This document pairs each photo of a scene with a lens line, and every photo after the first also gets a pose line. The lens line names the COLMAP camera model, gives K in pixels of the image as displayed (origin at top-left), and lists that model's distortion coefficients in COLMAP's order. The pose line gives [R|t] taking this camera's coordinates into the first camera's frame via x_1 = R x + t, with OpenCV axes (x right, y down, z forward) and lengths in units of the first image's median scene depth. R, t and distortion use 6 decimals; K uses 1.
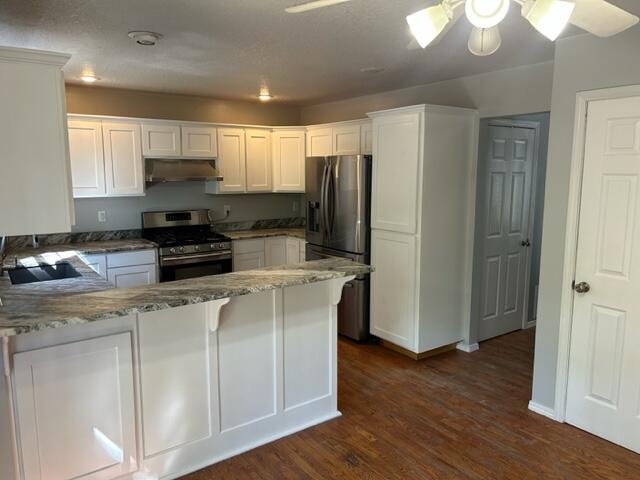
lens RADIAL K [[481.9, 0, 320.7], [0, 481.9, 237.7], [0, 0, 1]] dist [0.041486, -0.016282]
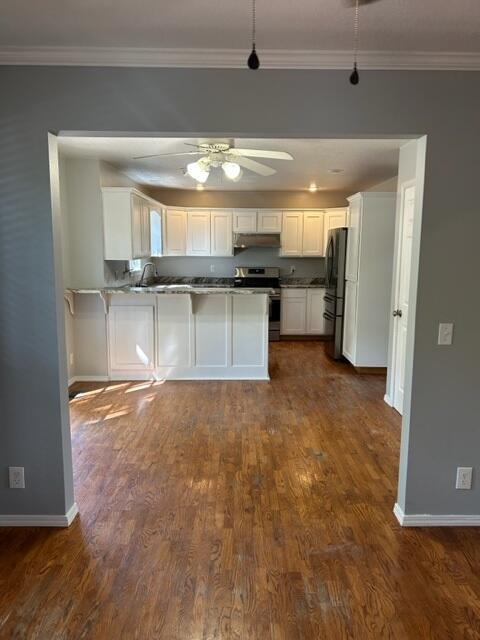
lens RADIAL K [[481.9, 0, 248.0], [0, 481.9, 340.3], [0, 0, 1]] dist [0.041486, -0.016282]
pose [[0.816142, 0.114293, -0.566436, 0.624641], [-0.089345, 0.993415, 0.071716, 0.072407], [0.570903, -0.007922, 0.820979, -0.301546]]
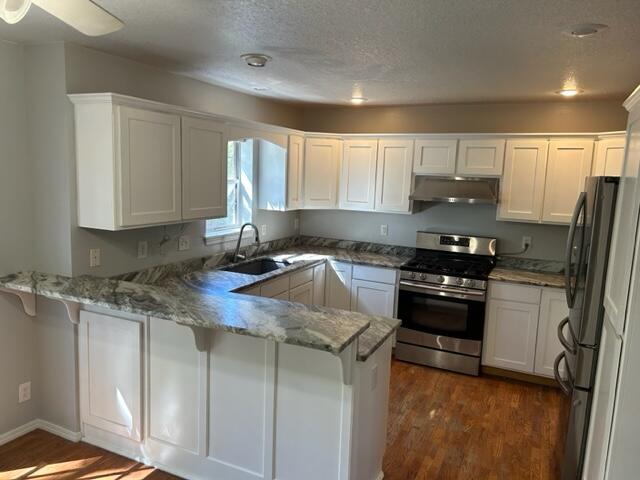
lens RADIAL K [[481.9, 0, 320.0], [0, 481.9, 239.8], [0, 0, 1]] dist [0.041486, -0.016282]
pose [[0.474145, 0.140072, -0.869233, 0.386833], [-0.159861, 0.984550, 0.071454, -0.075393], [0.865812, 0.105077, 0.489211, 0.379368]]
